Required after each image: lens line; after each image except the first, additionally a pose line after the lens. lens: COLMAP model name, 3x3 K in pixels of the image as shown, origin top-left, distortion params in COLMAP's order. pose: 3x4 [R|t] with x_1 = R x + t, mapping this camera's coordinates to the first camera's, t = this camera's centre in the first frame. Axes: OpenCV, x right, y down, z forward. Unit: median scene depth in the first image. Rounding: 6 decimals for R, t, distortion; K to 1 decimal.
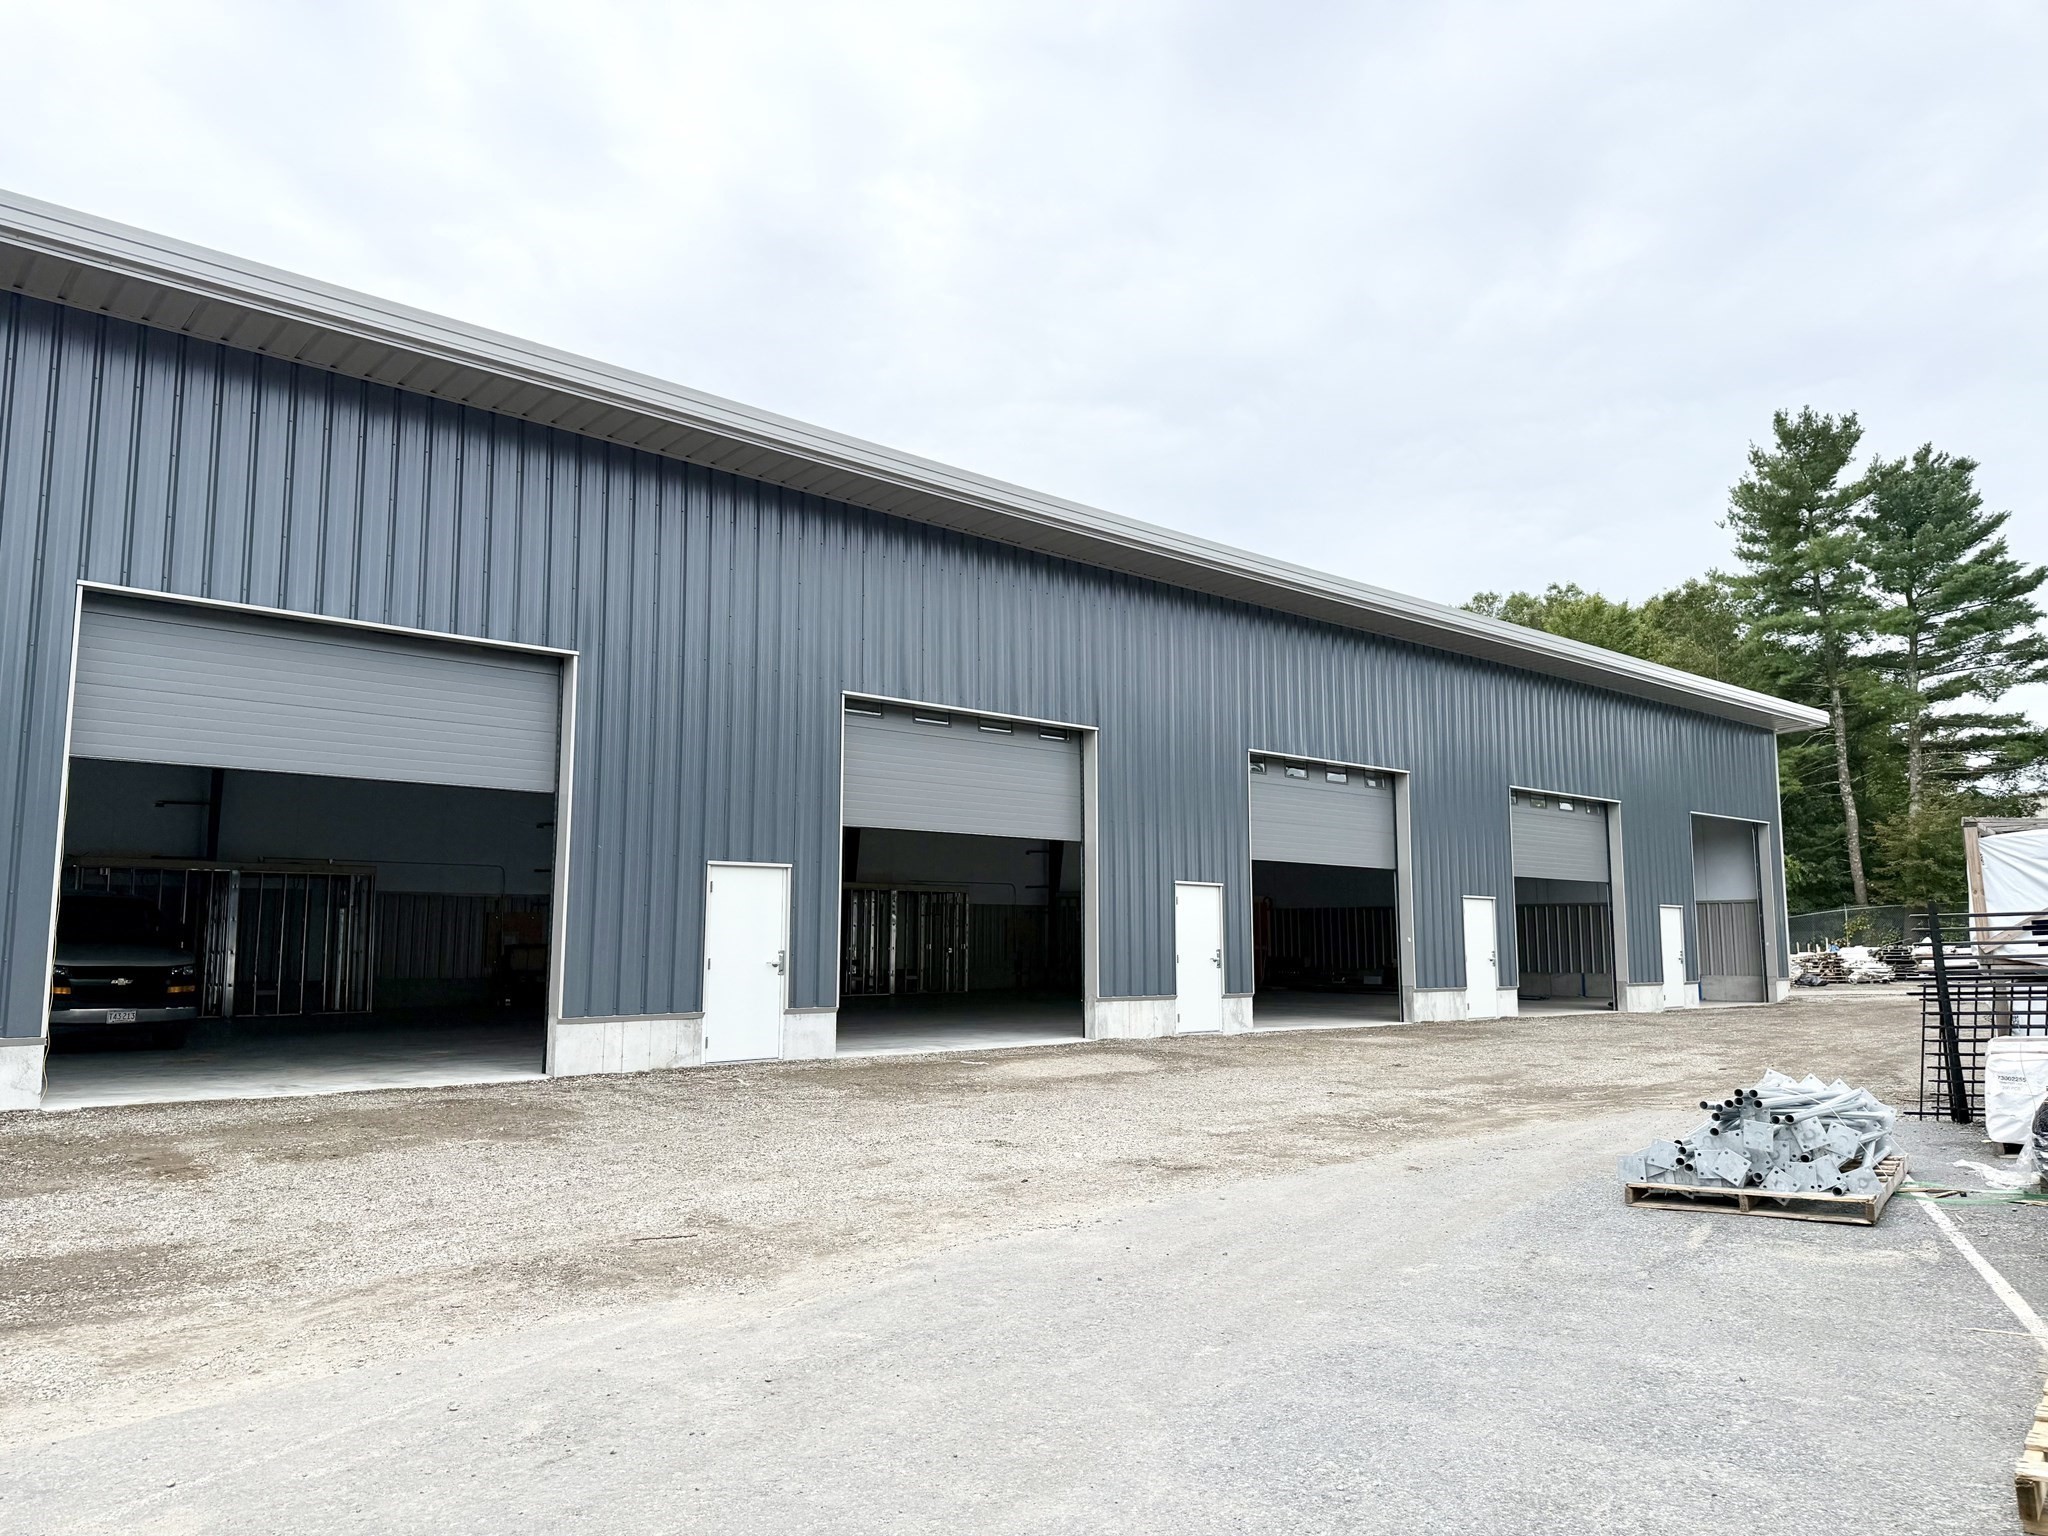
lens RADIAL K [[1466.7, 0, 1019.3], [0, 1466.7, 758.4], [0, 0, 1]] dist [0.066254, -0.008032]
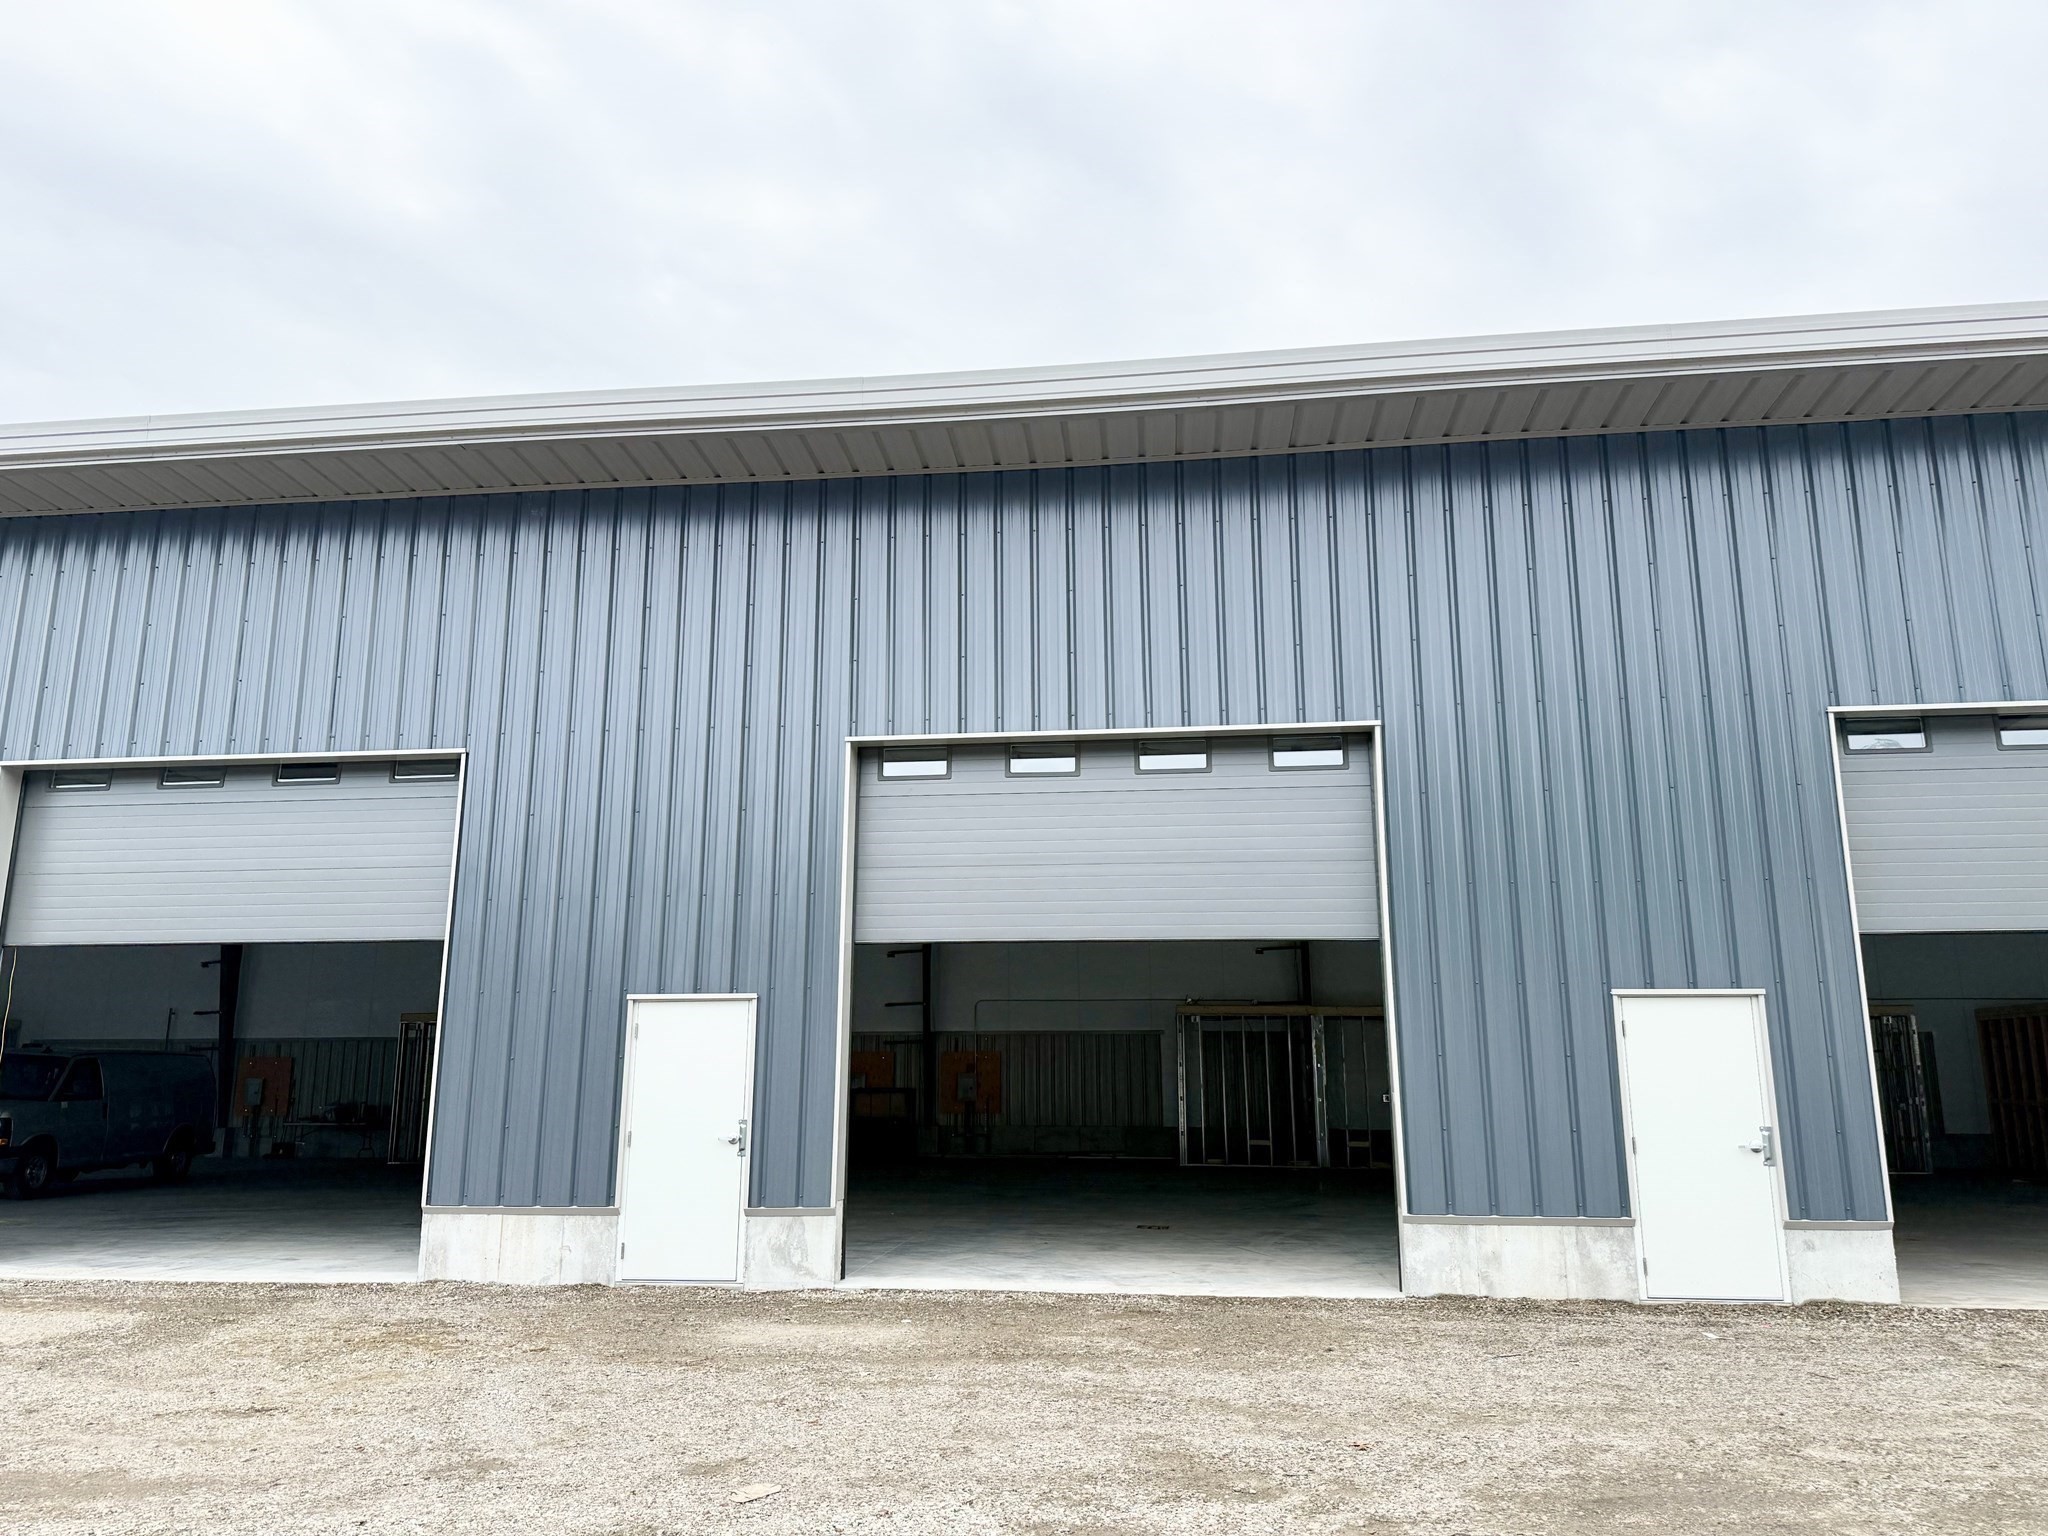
lens RADIAL K [[1787.9, 0, 927.5], [0, 1787.9, 692.0], [0, 0, 1]] dist [0.043331, -0.032989]
pose [[0.637750, -0.175388, -0.750009, 0.529395], [0.095874, 0.984233, -0.148637, 0.060832], [0.764253, 0.022887, 0.644510, 0.479755]]
